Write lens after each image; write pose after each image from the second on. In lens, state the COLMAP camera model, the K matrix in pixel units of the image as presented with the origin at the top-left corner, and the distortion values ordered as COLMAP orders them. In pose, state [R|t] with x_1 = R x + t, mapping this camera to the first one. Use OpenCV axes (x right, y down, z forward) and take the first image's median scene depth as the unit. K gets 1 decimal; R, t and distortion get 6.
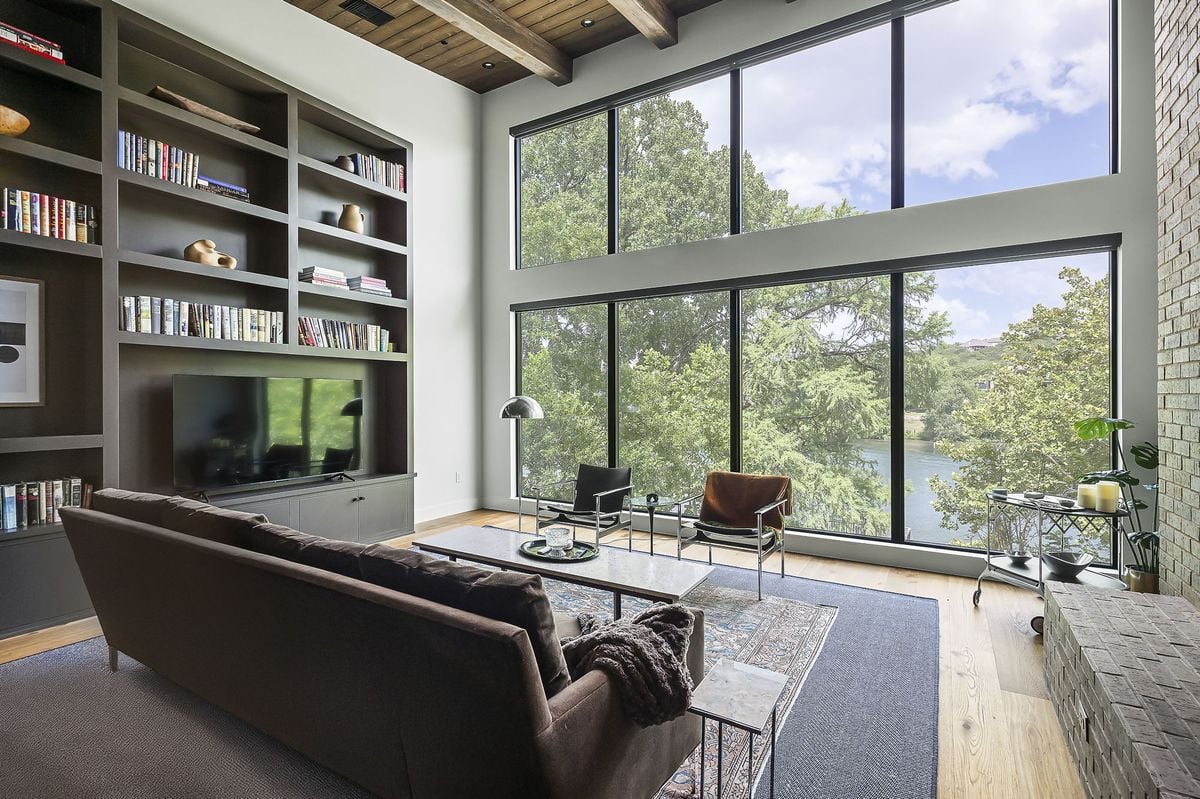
lens RADIAL K [[555.4, 0, 611.1], [0, 555.4, 398.5], [0, 0, 1]] dist [-0.002467, 0.001007]
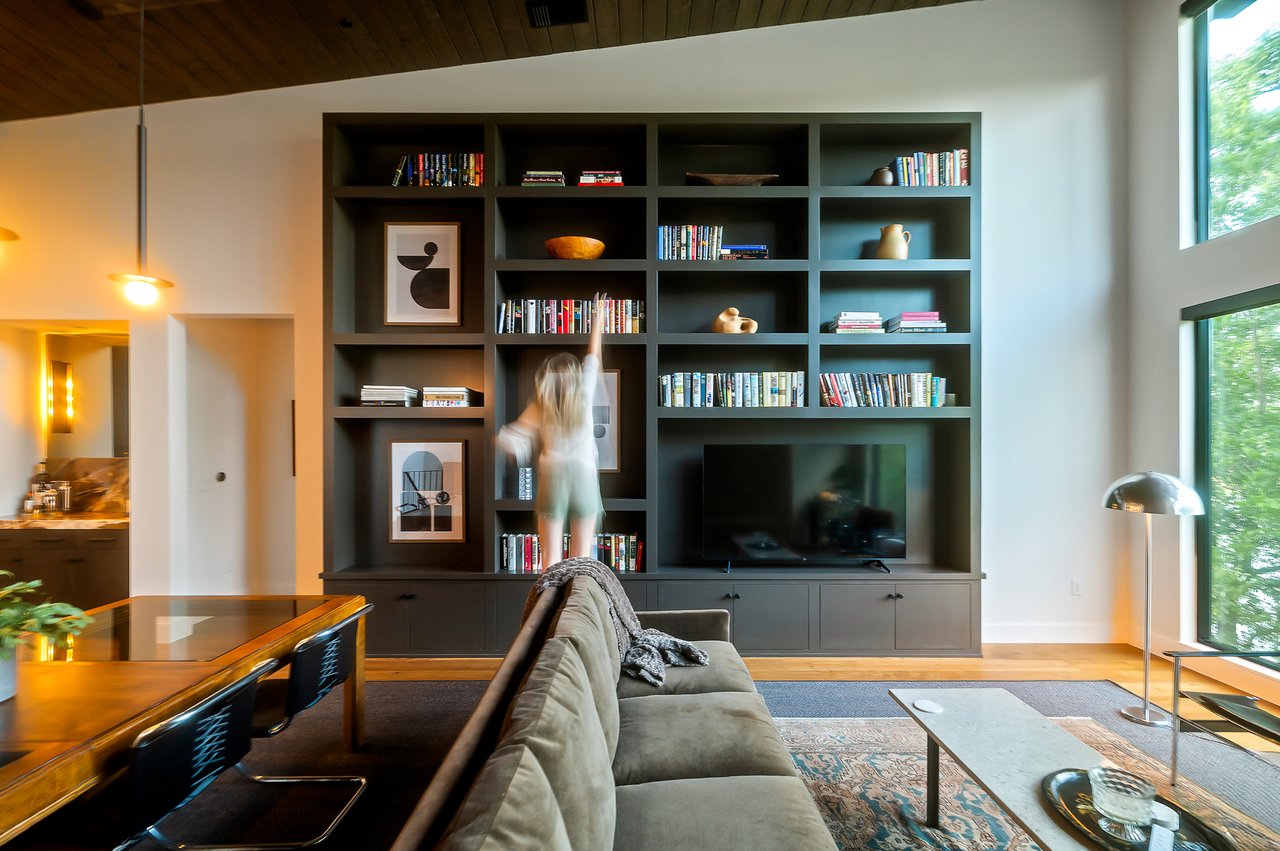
lens RADIAL K [[592.4, 0, 641.2], [0, 592.4, 446.3], [0, 0, 1]] dist [-0.002467, 0.001007]
pose [[0.511403, 0.004593, -0.859328, 0.092870], [-0.003677, 0.999988, 0.003157, -0.037433], [0.859333, 0.001546, 0.511414, 0.290421]]
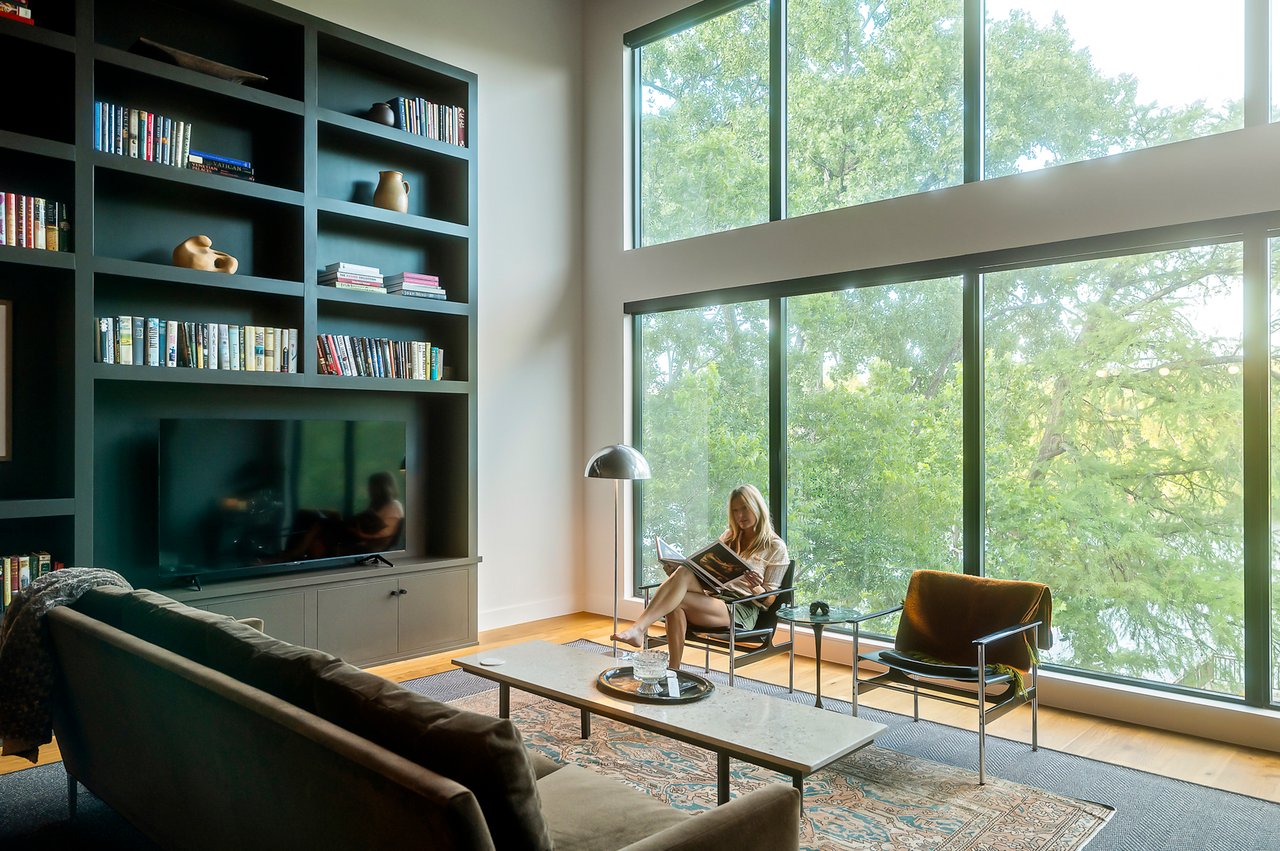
lens RADIAL K [[894.2, 0, 644.7], [0, 894.2, 431.0], [0, 0, 1]] dist [-0.005668, 0.010023]
pose [[0.978514, 0.001274, -0.206175, 0.088792], [-0.002392, 0.999984, -0.005175, -0.018840], [0.206165, 0.005557, 0.978502, -0.039945]]
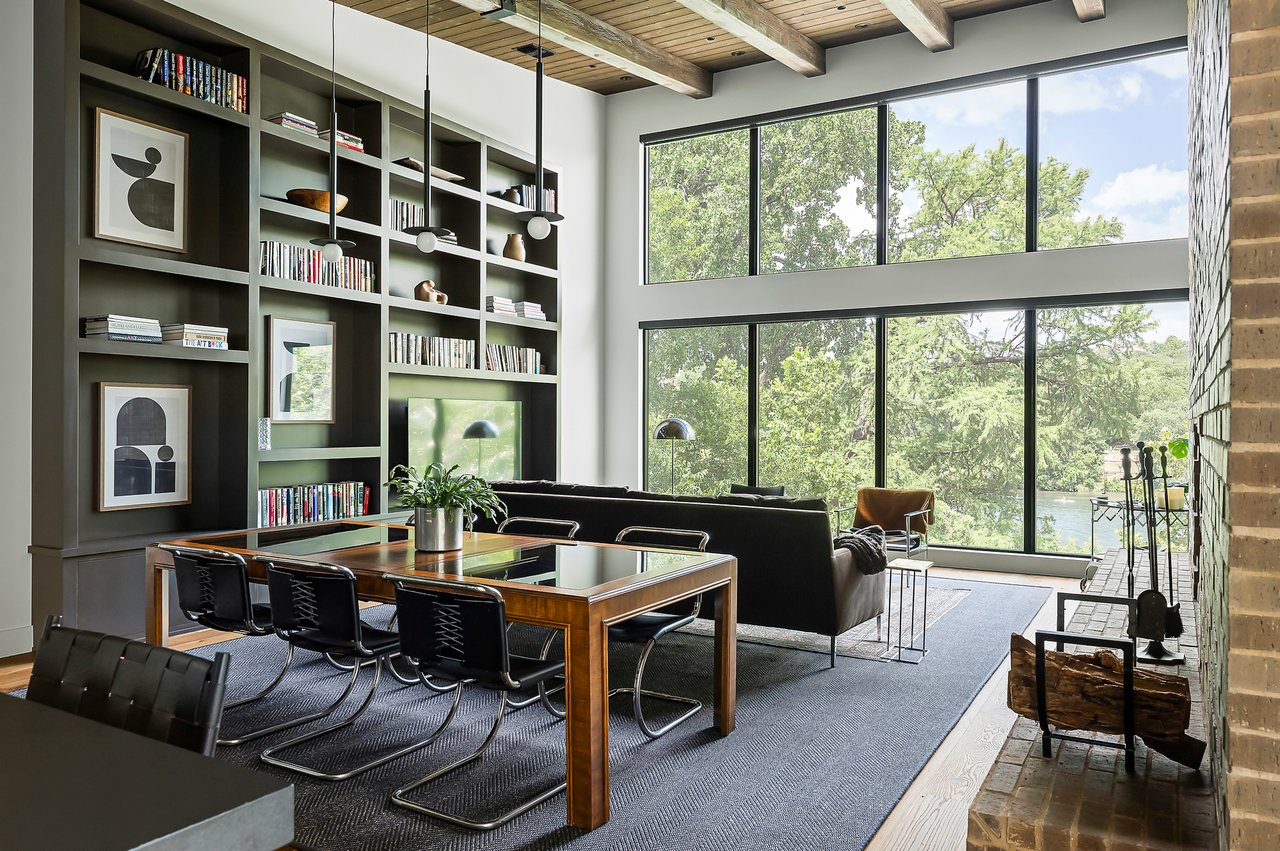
lens RADIAL K [[894.2, 0, 644.4], [0, 894.2, 430.0], [0, 0, 1]] dist [-0.005668, 0.010023]
pose [[0.999959, 0.007389, 0.005155, -0.263239], [-0.007427, 0.999945, 0.007404, 0.006888], [-0.005100, -0.007442, 0.999959, -0.782269]]
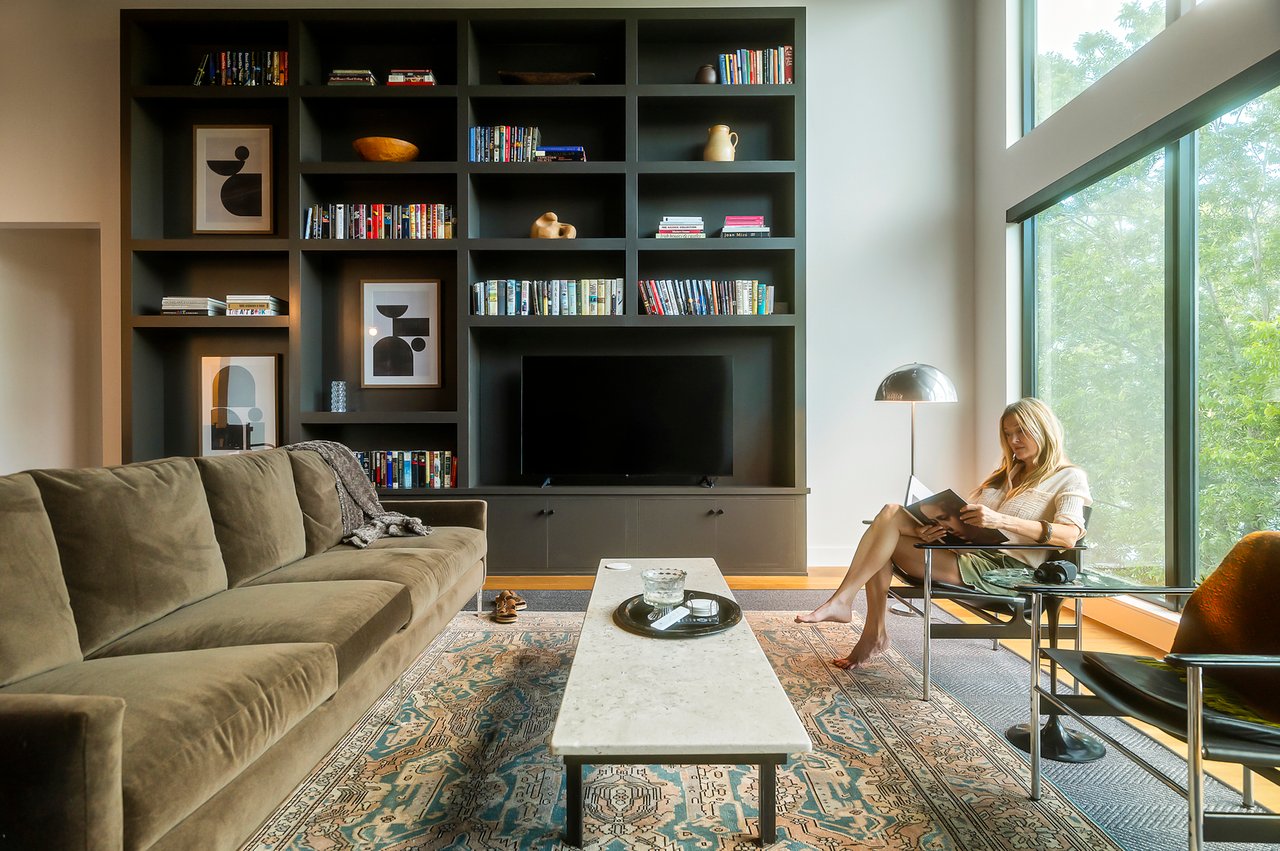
lens RADIAL K [[707.8, 0, 647.9], [0, 707.8, 427.2], [0, 0, 1]] dist [0.000845, 0.002598]
pose [[0.508495, 0.002515, -0.861061, 0.367648], [-0.002901, 0.999995, 0.001208, 0.072440], [0.861060, 0.001883, 0.508500, 0.481422]]
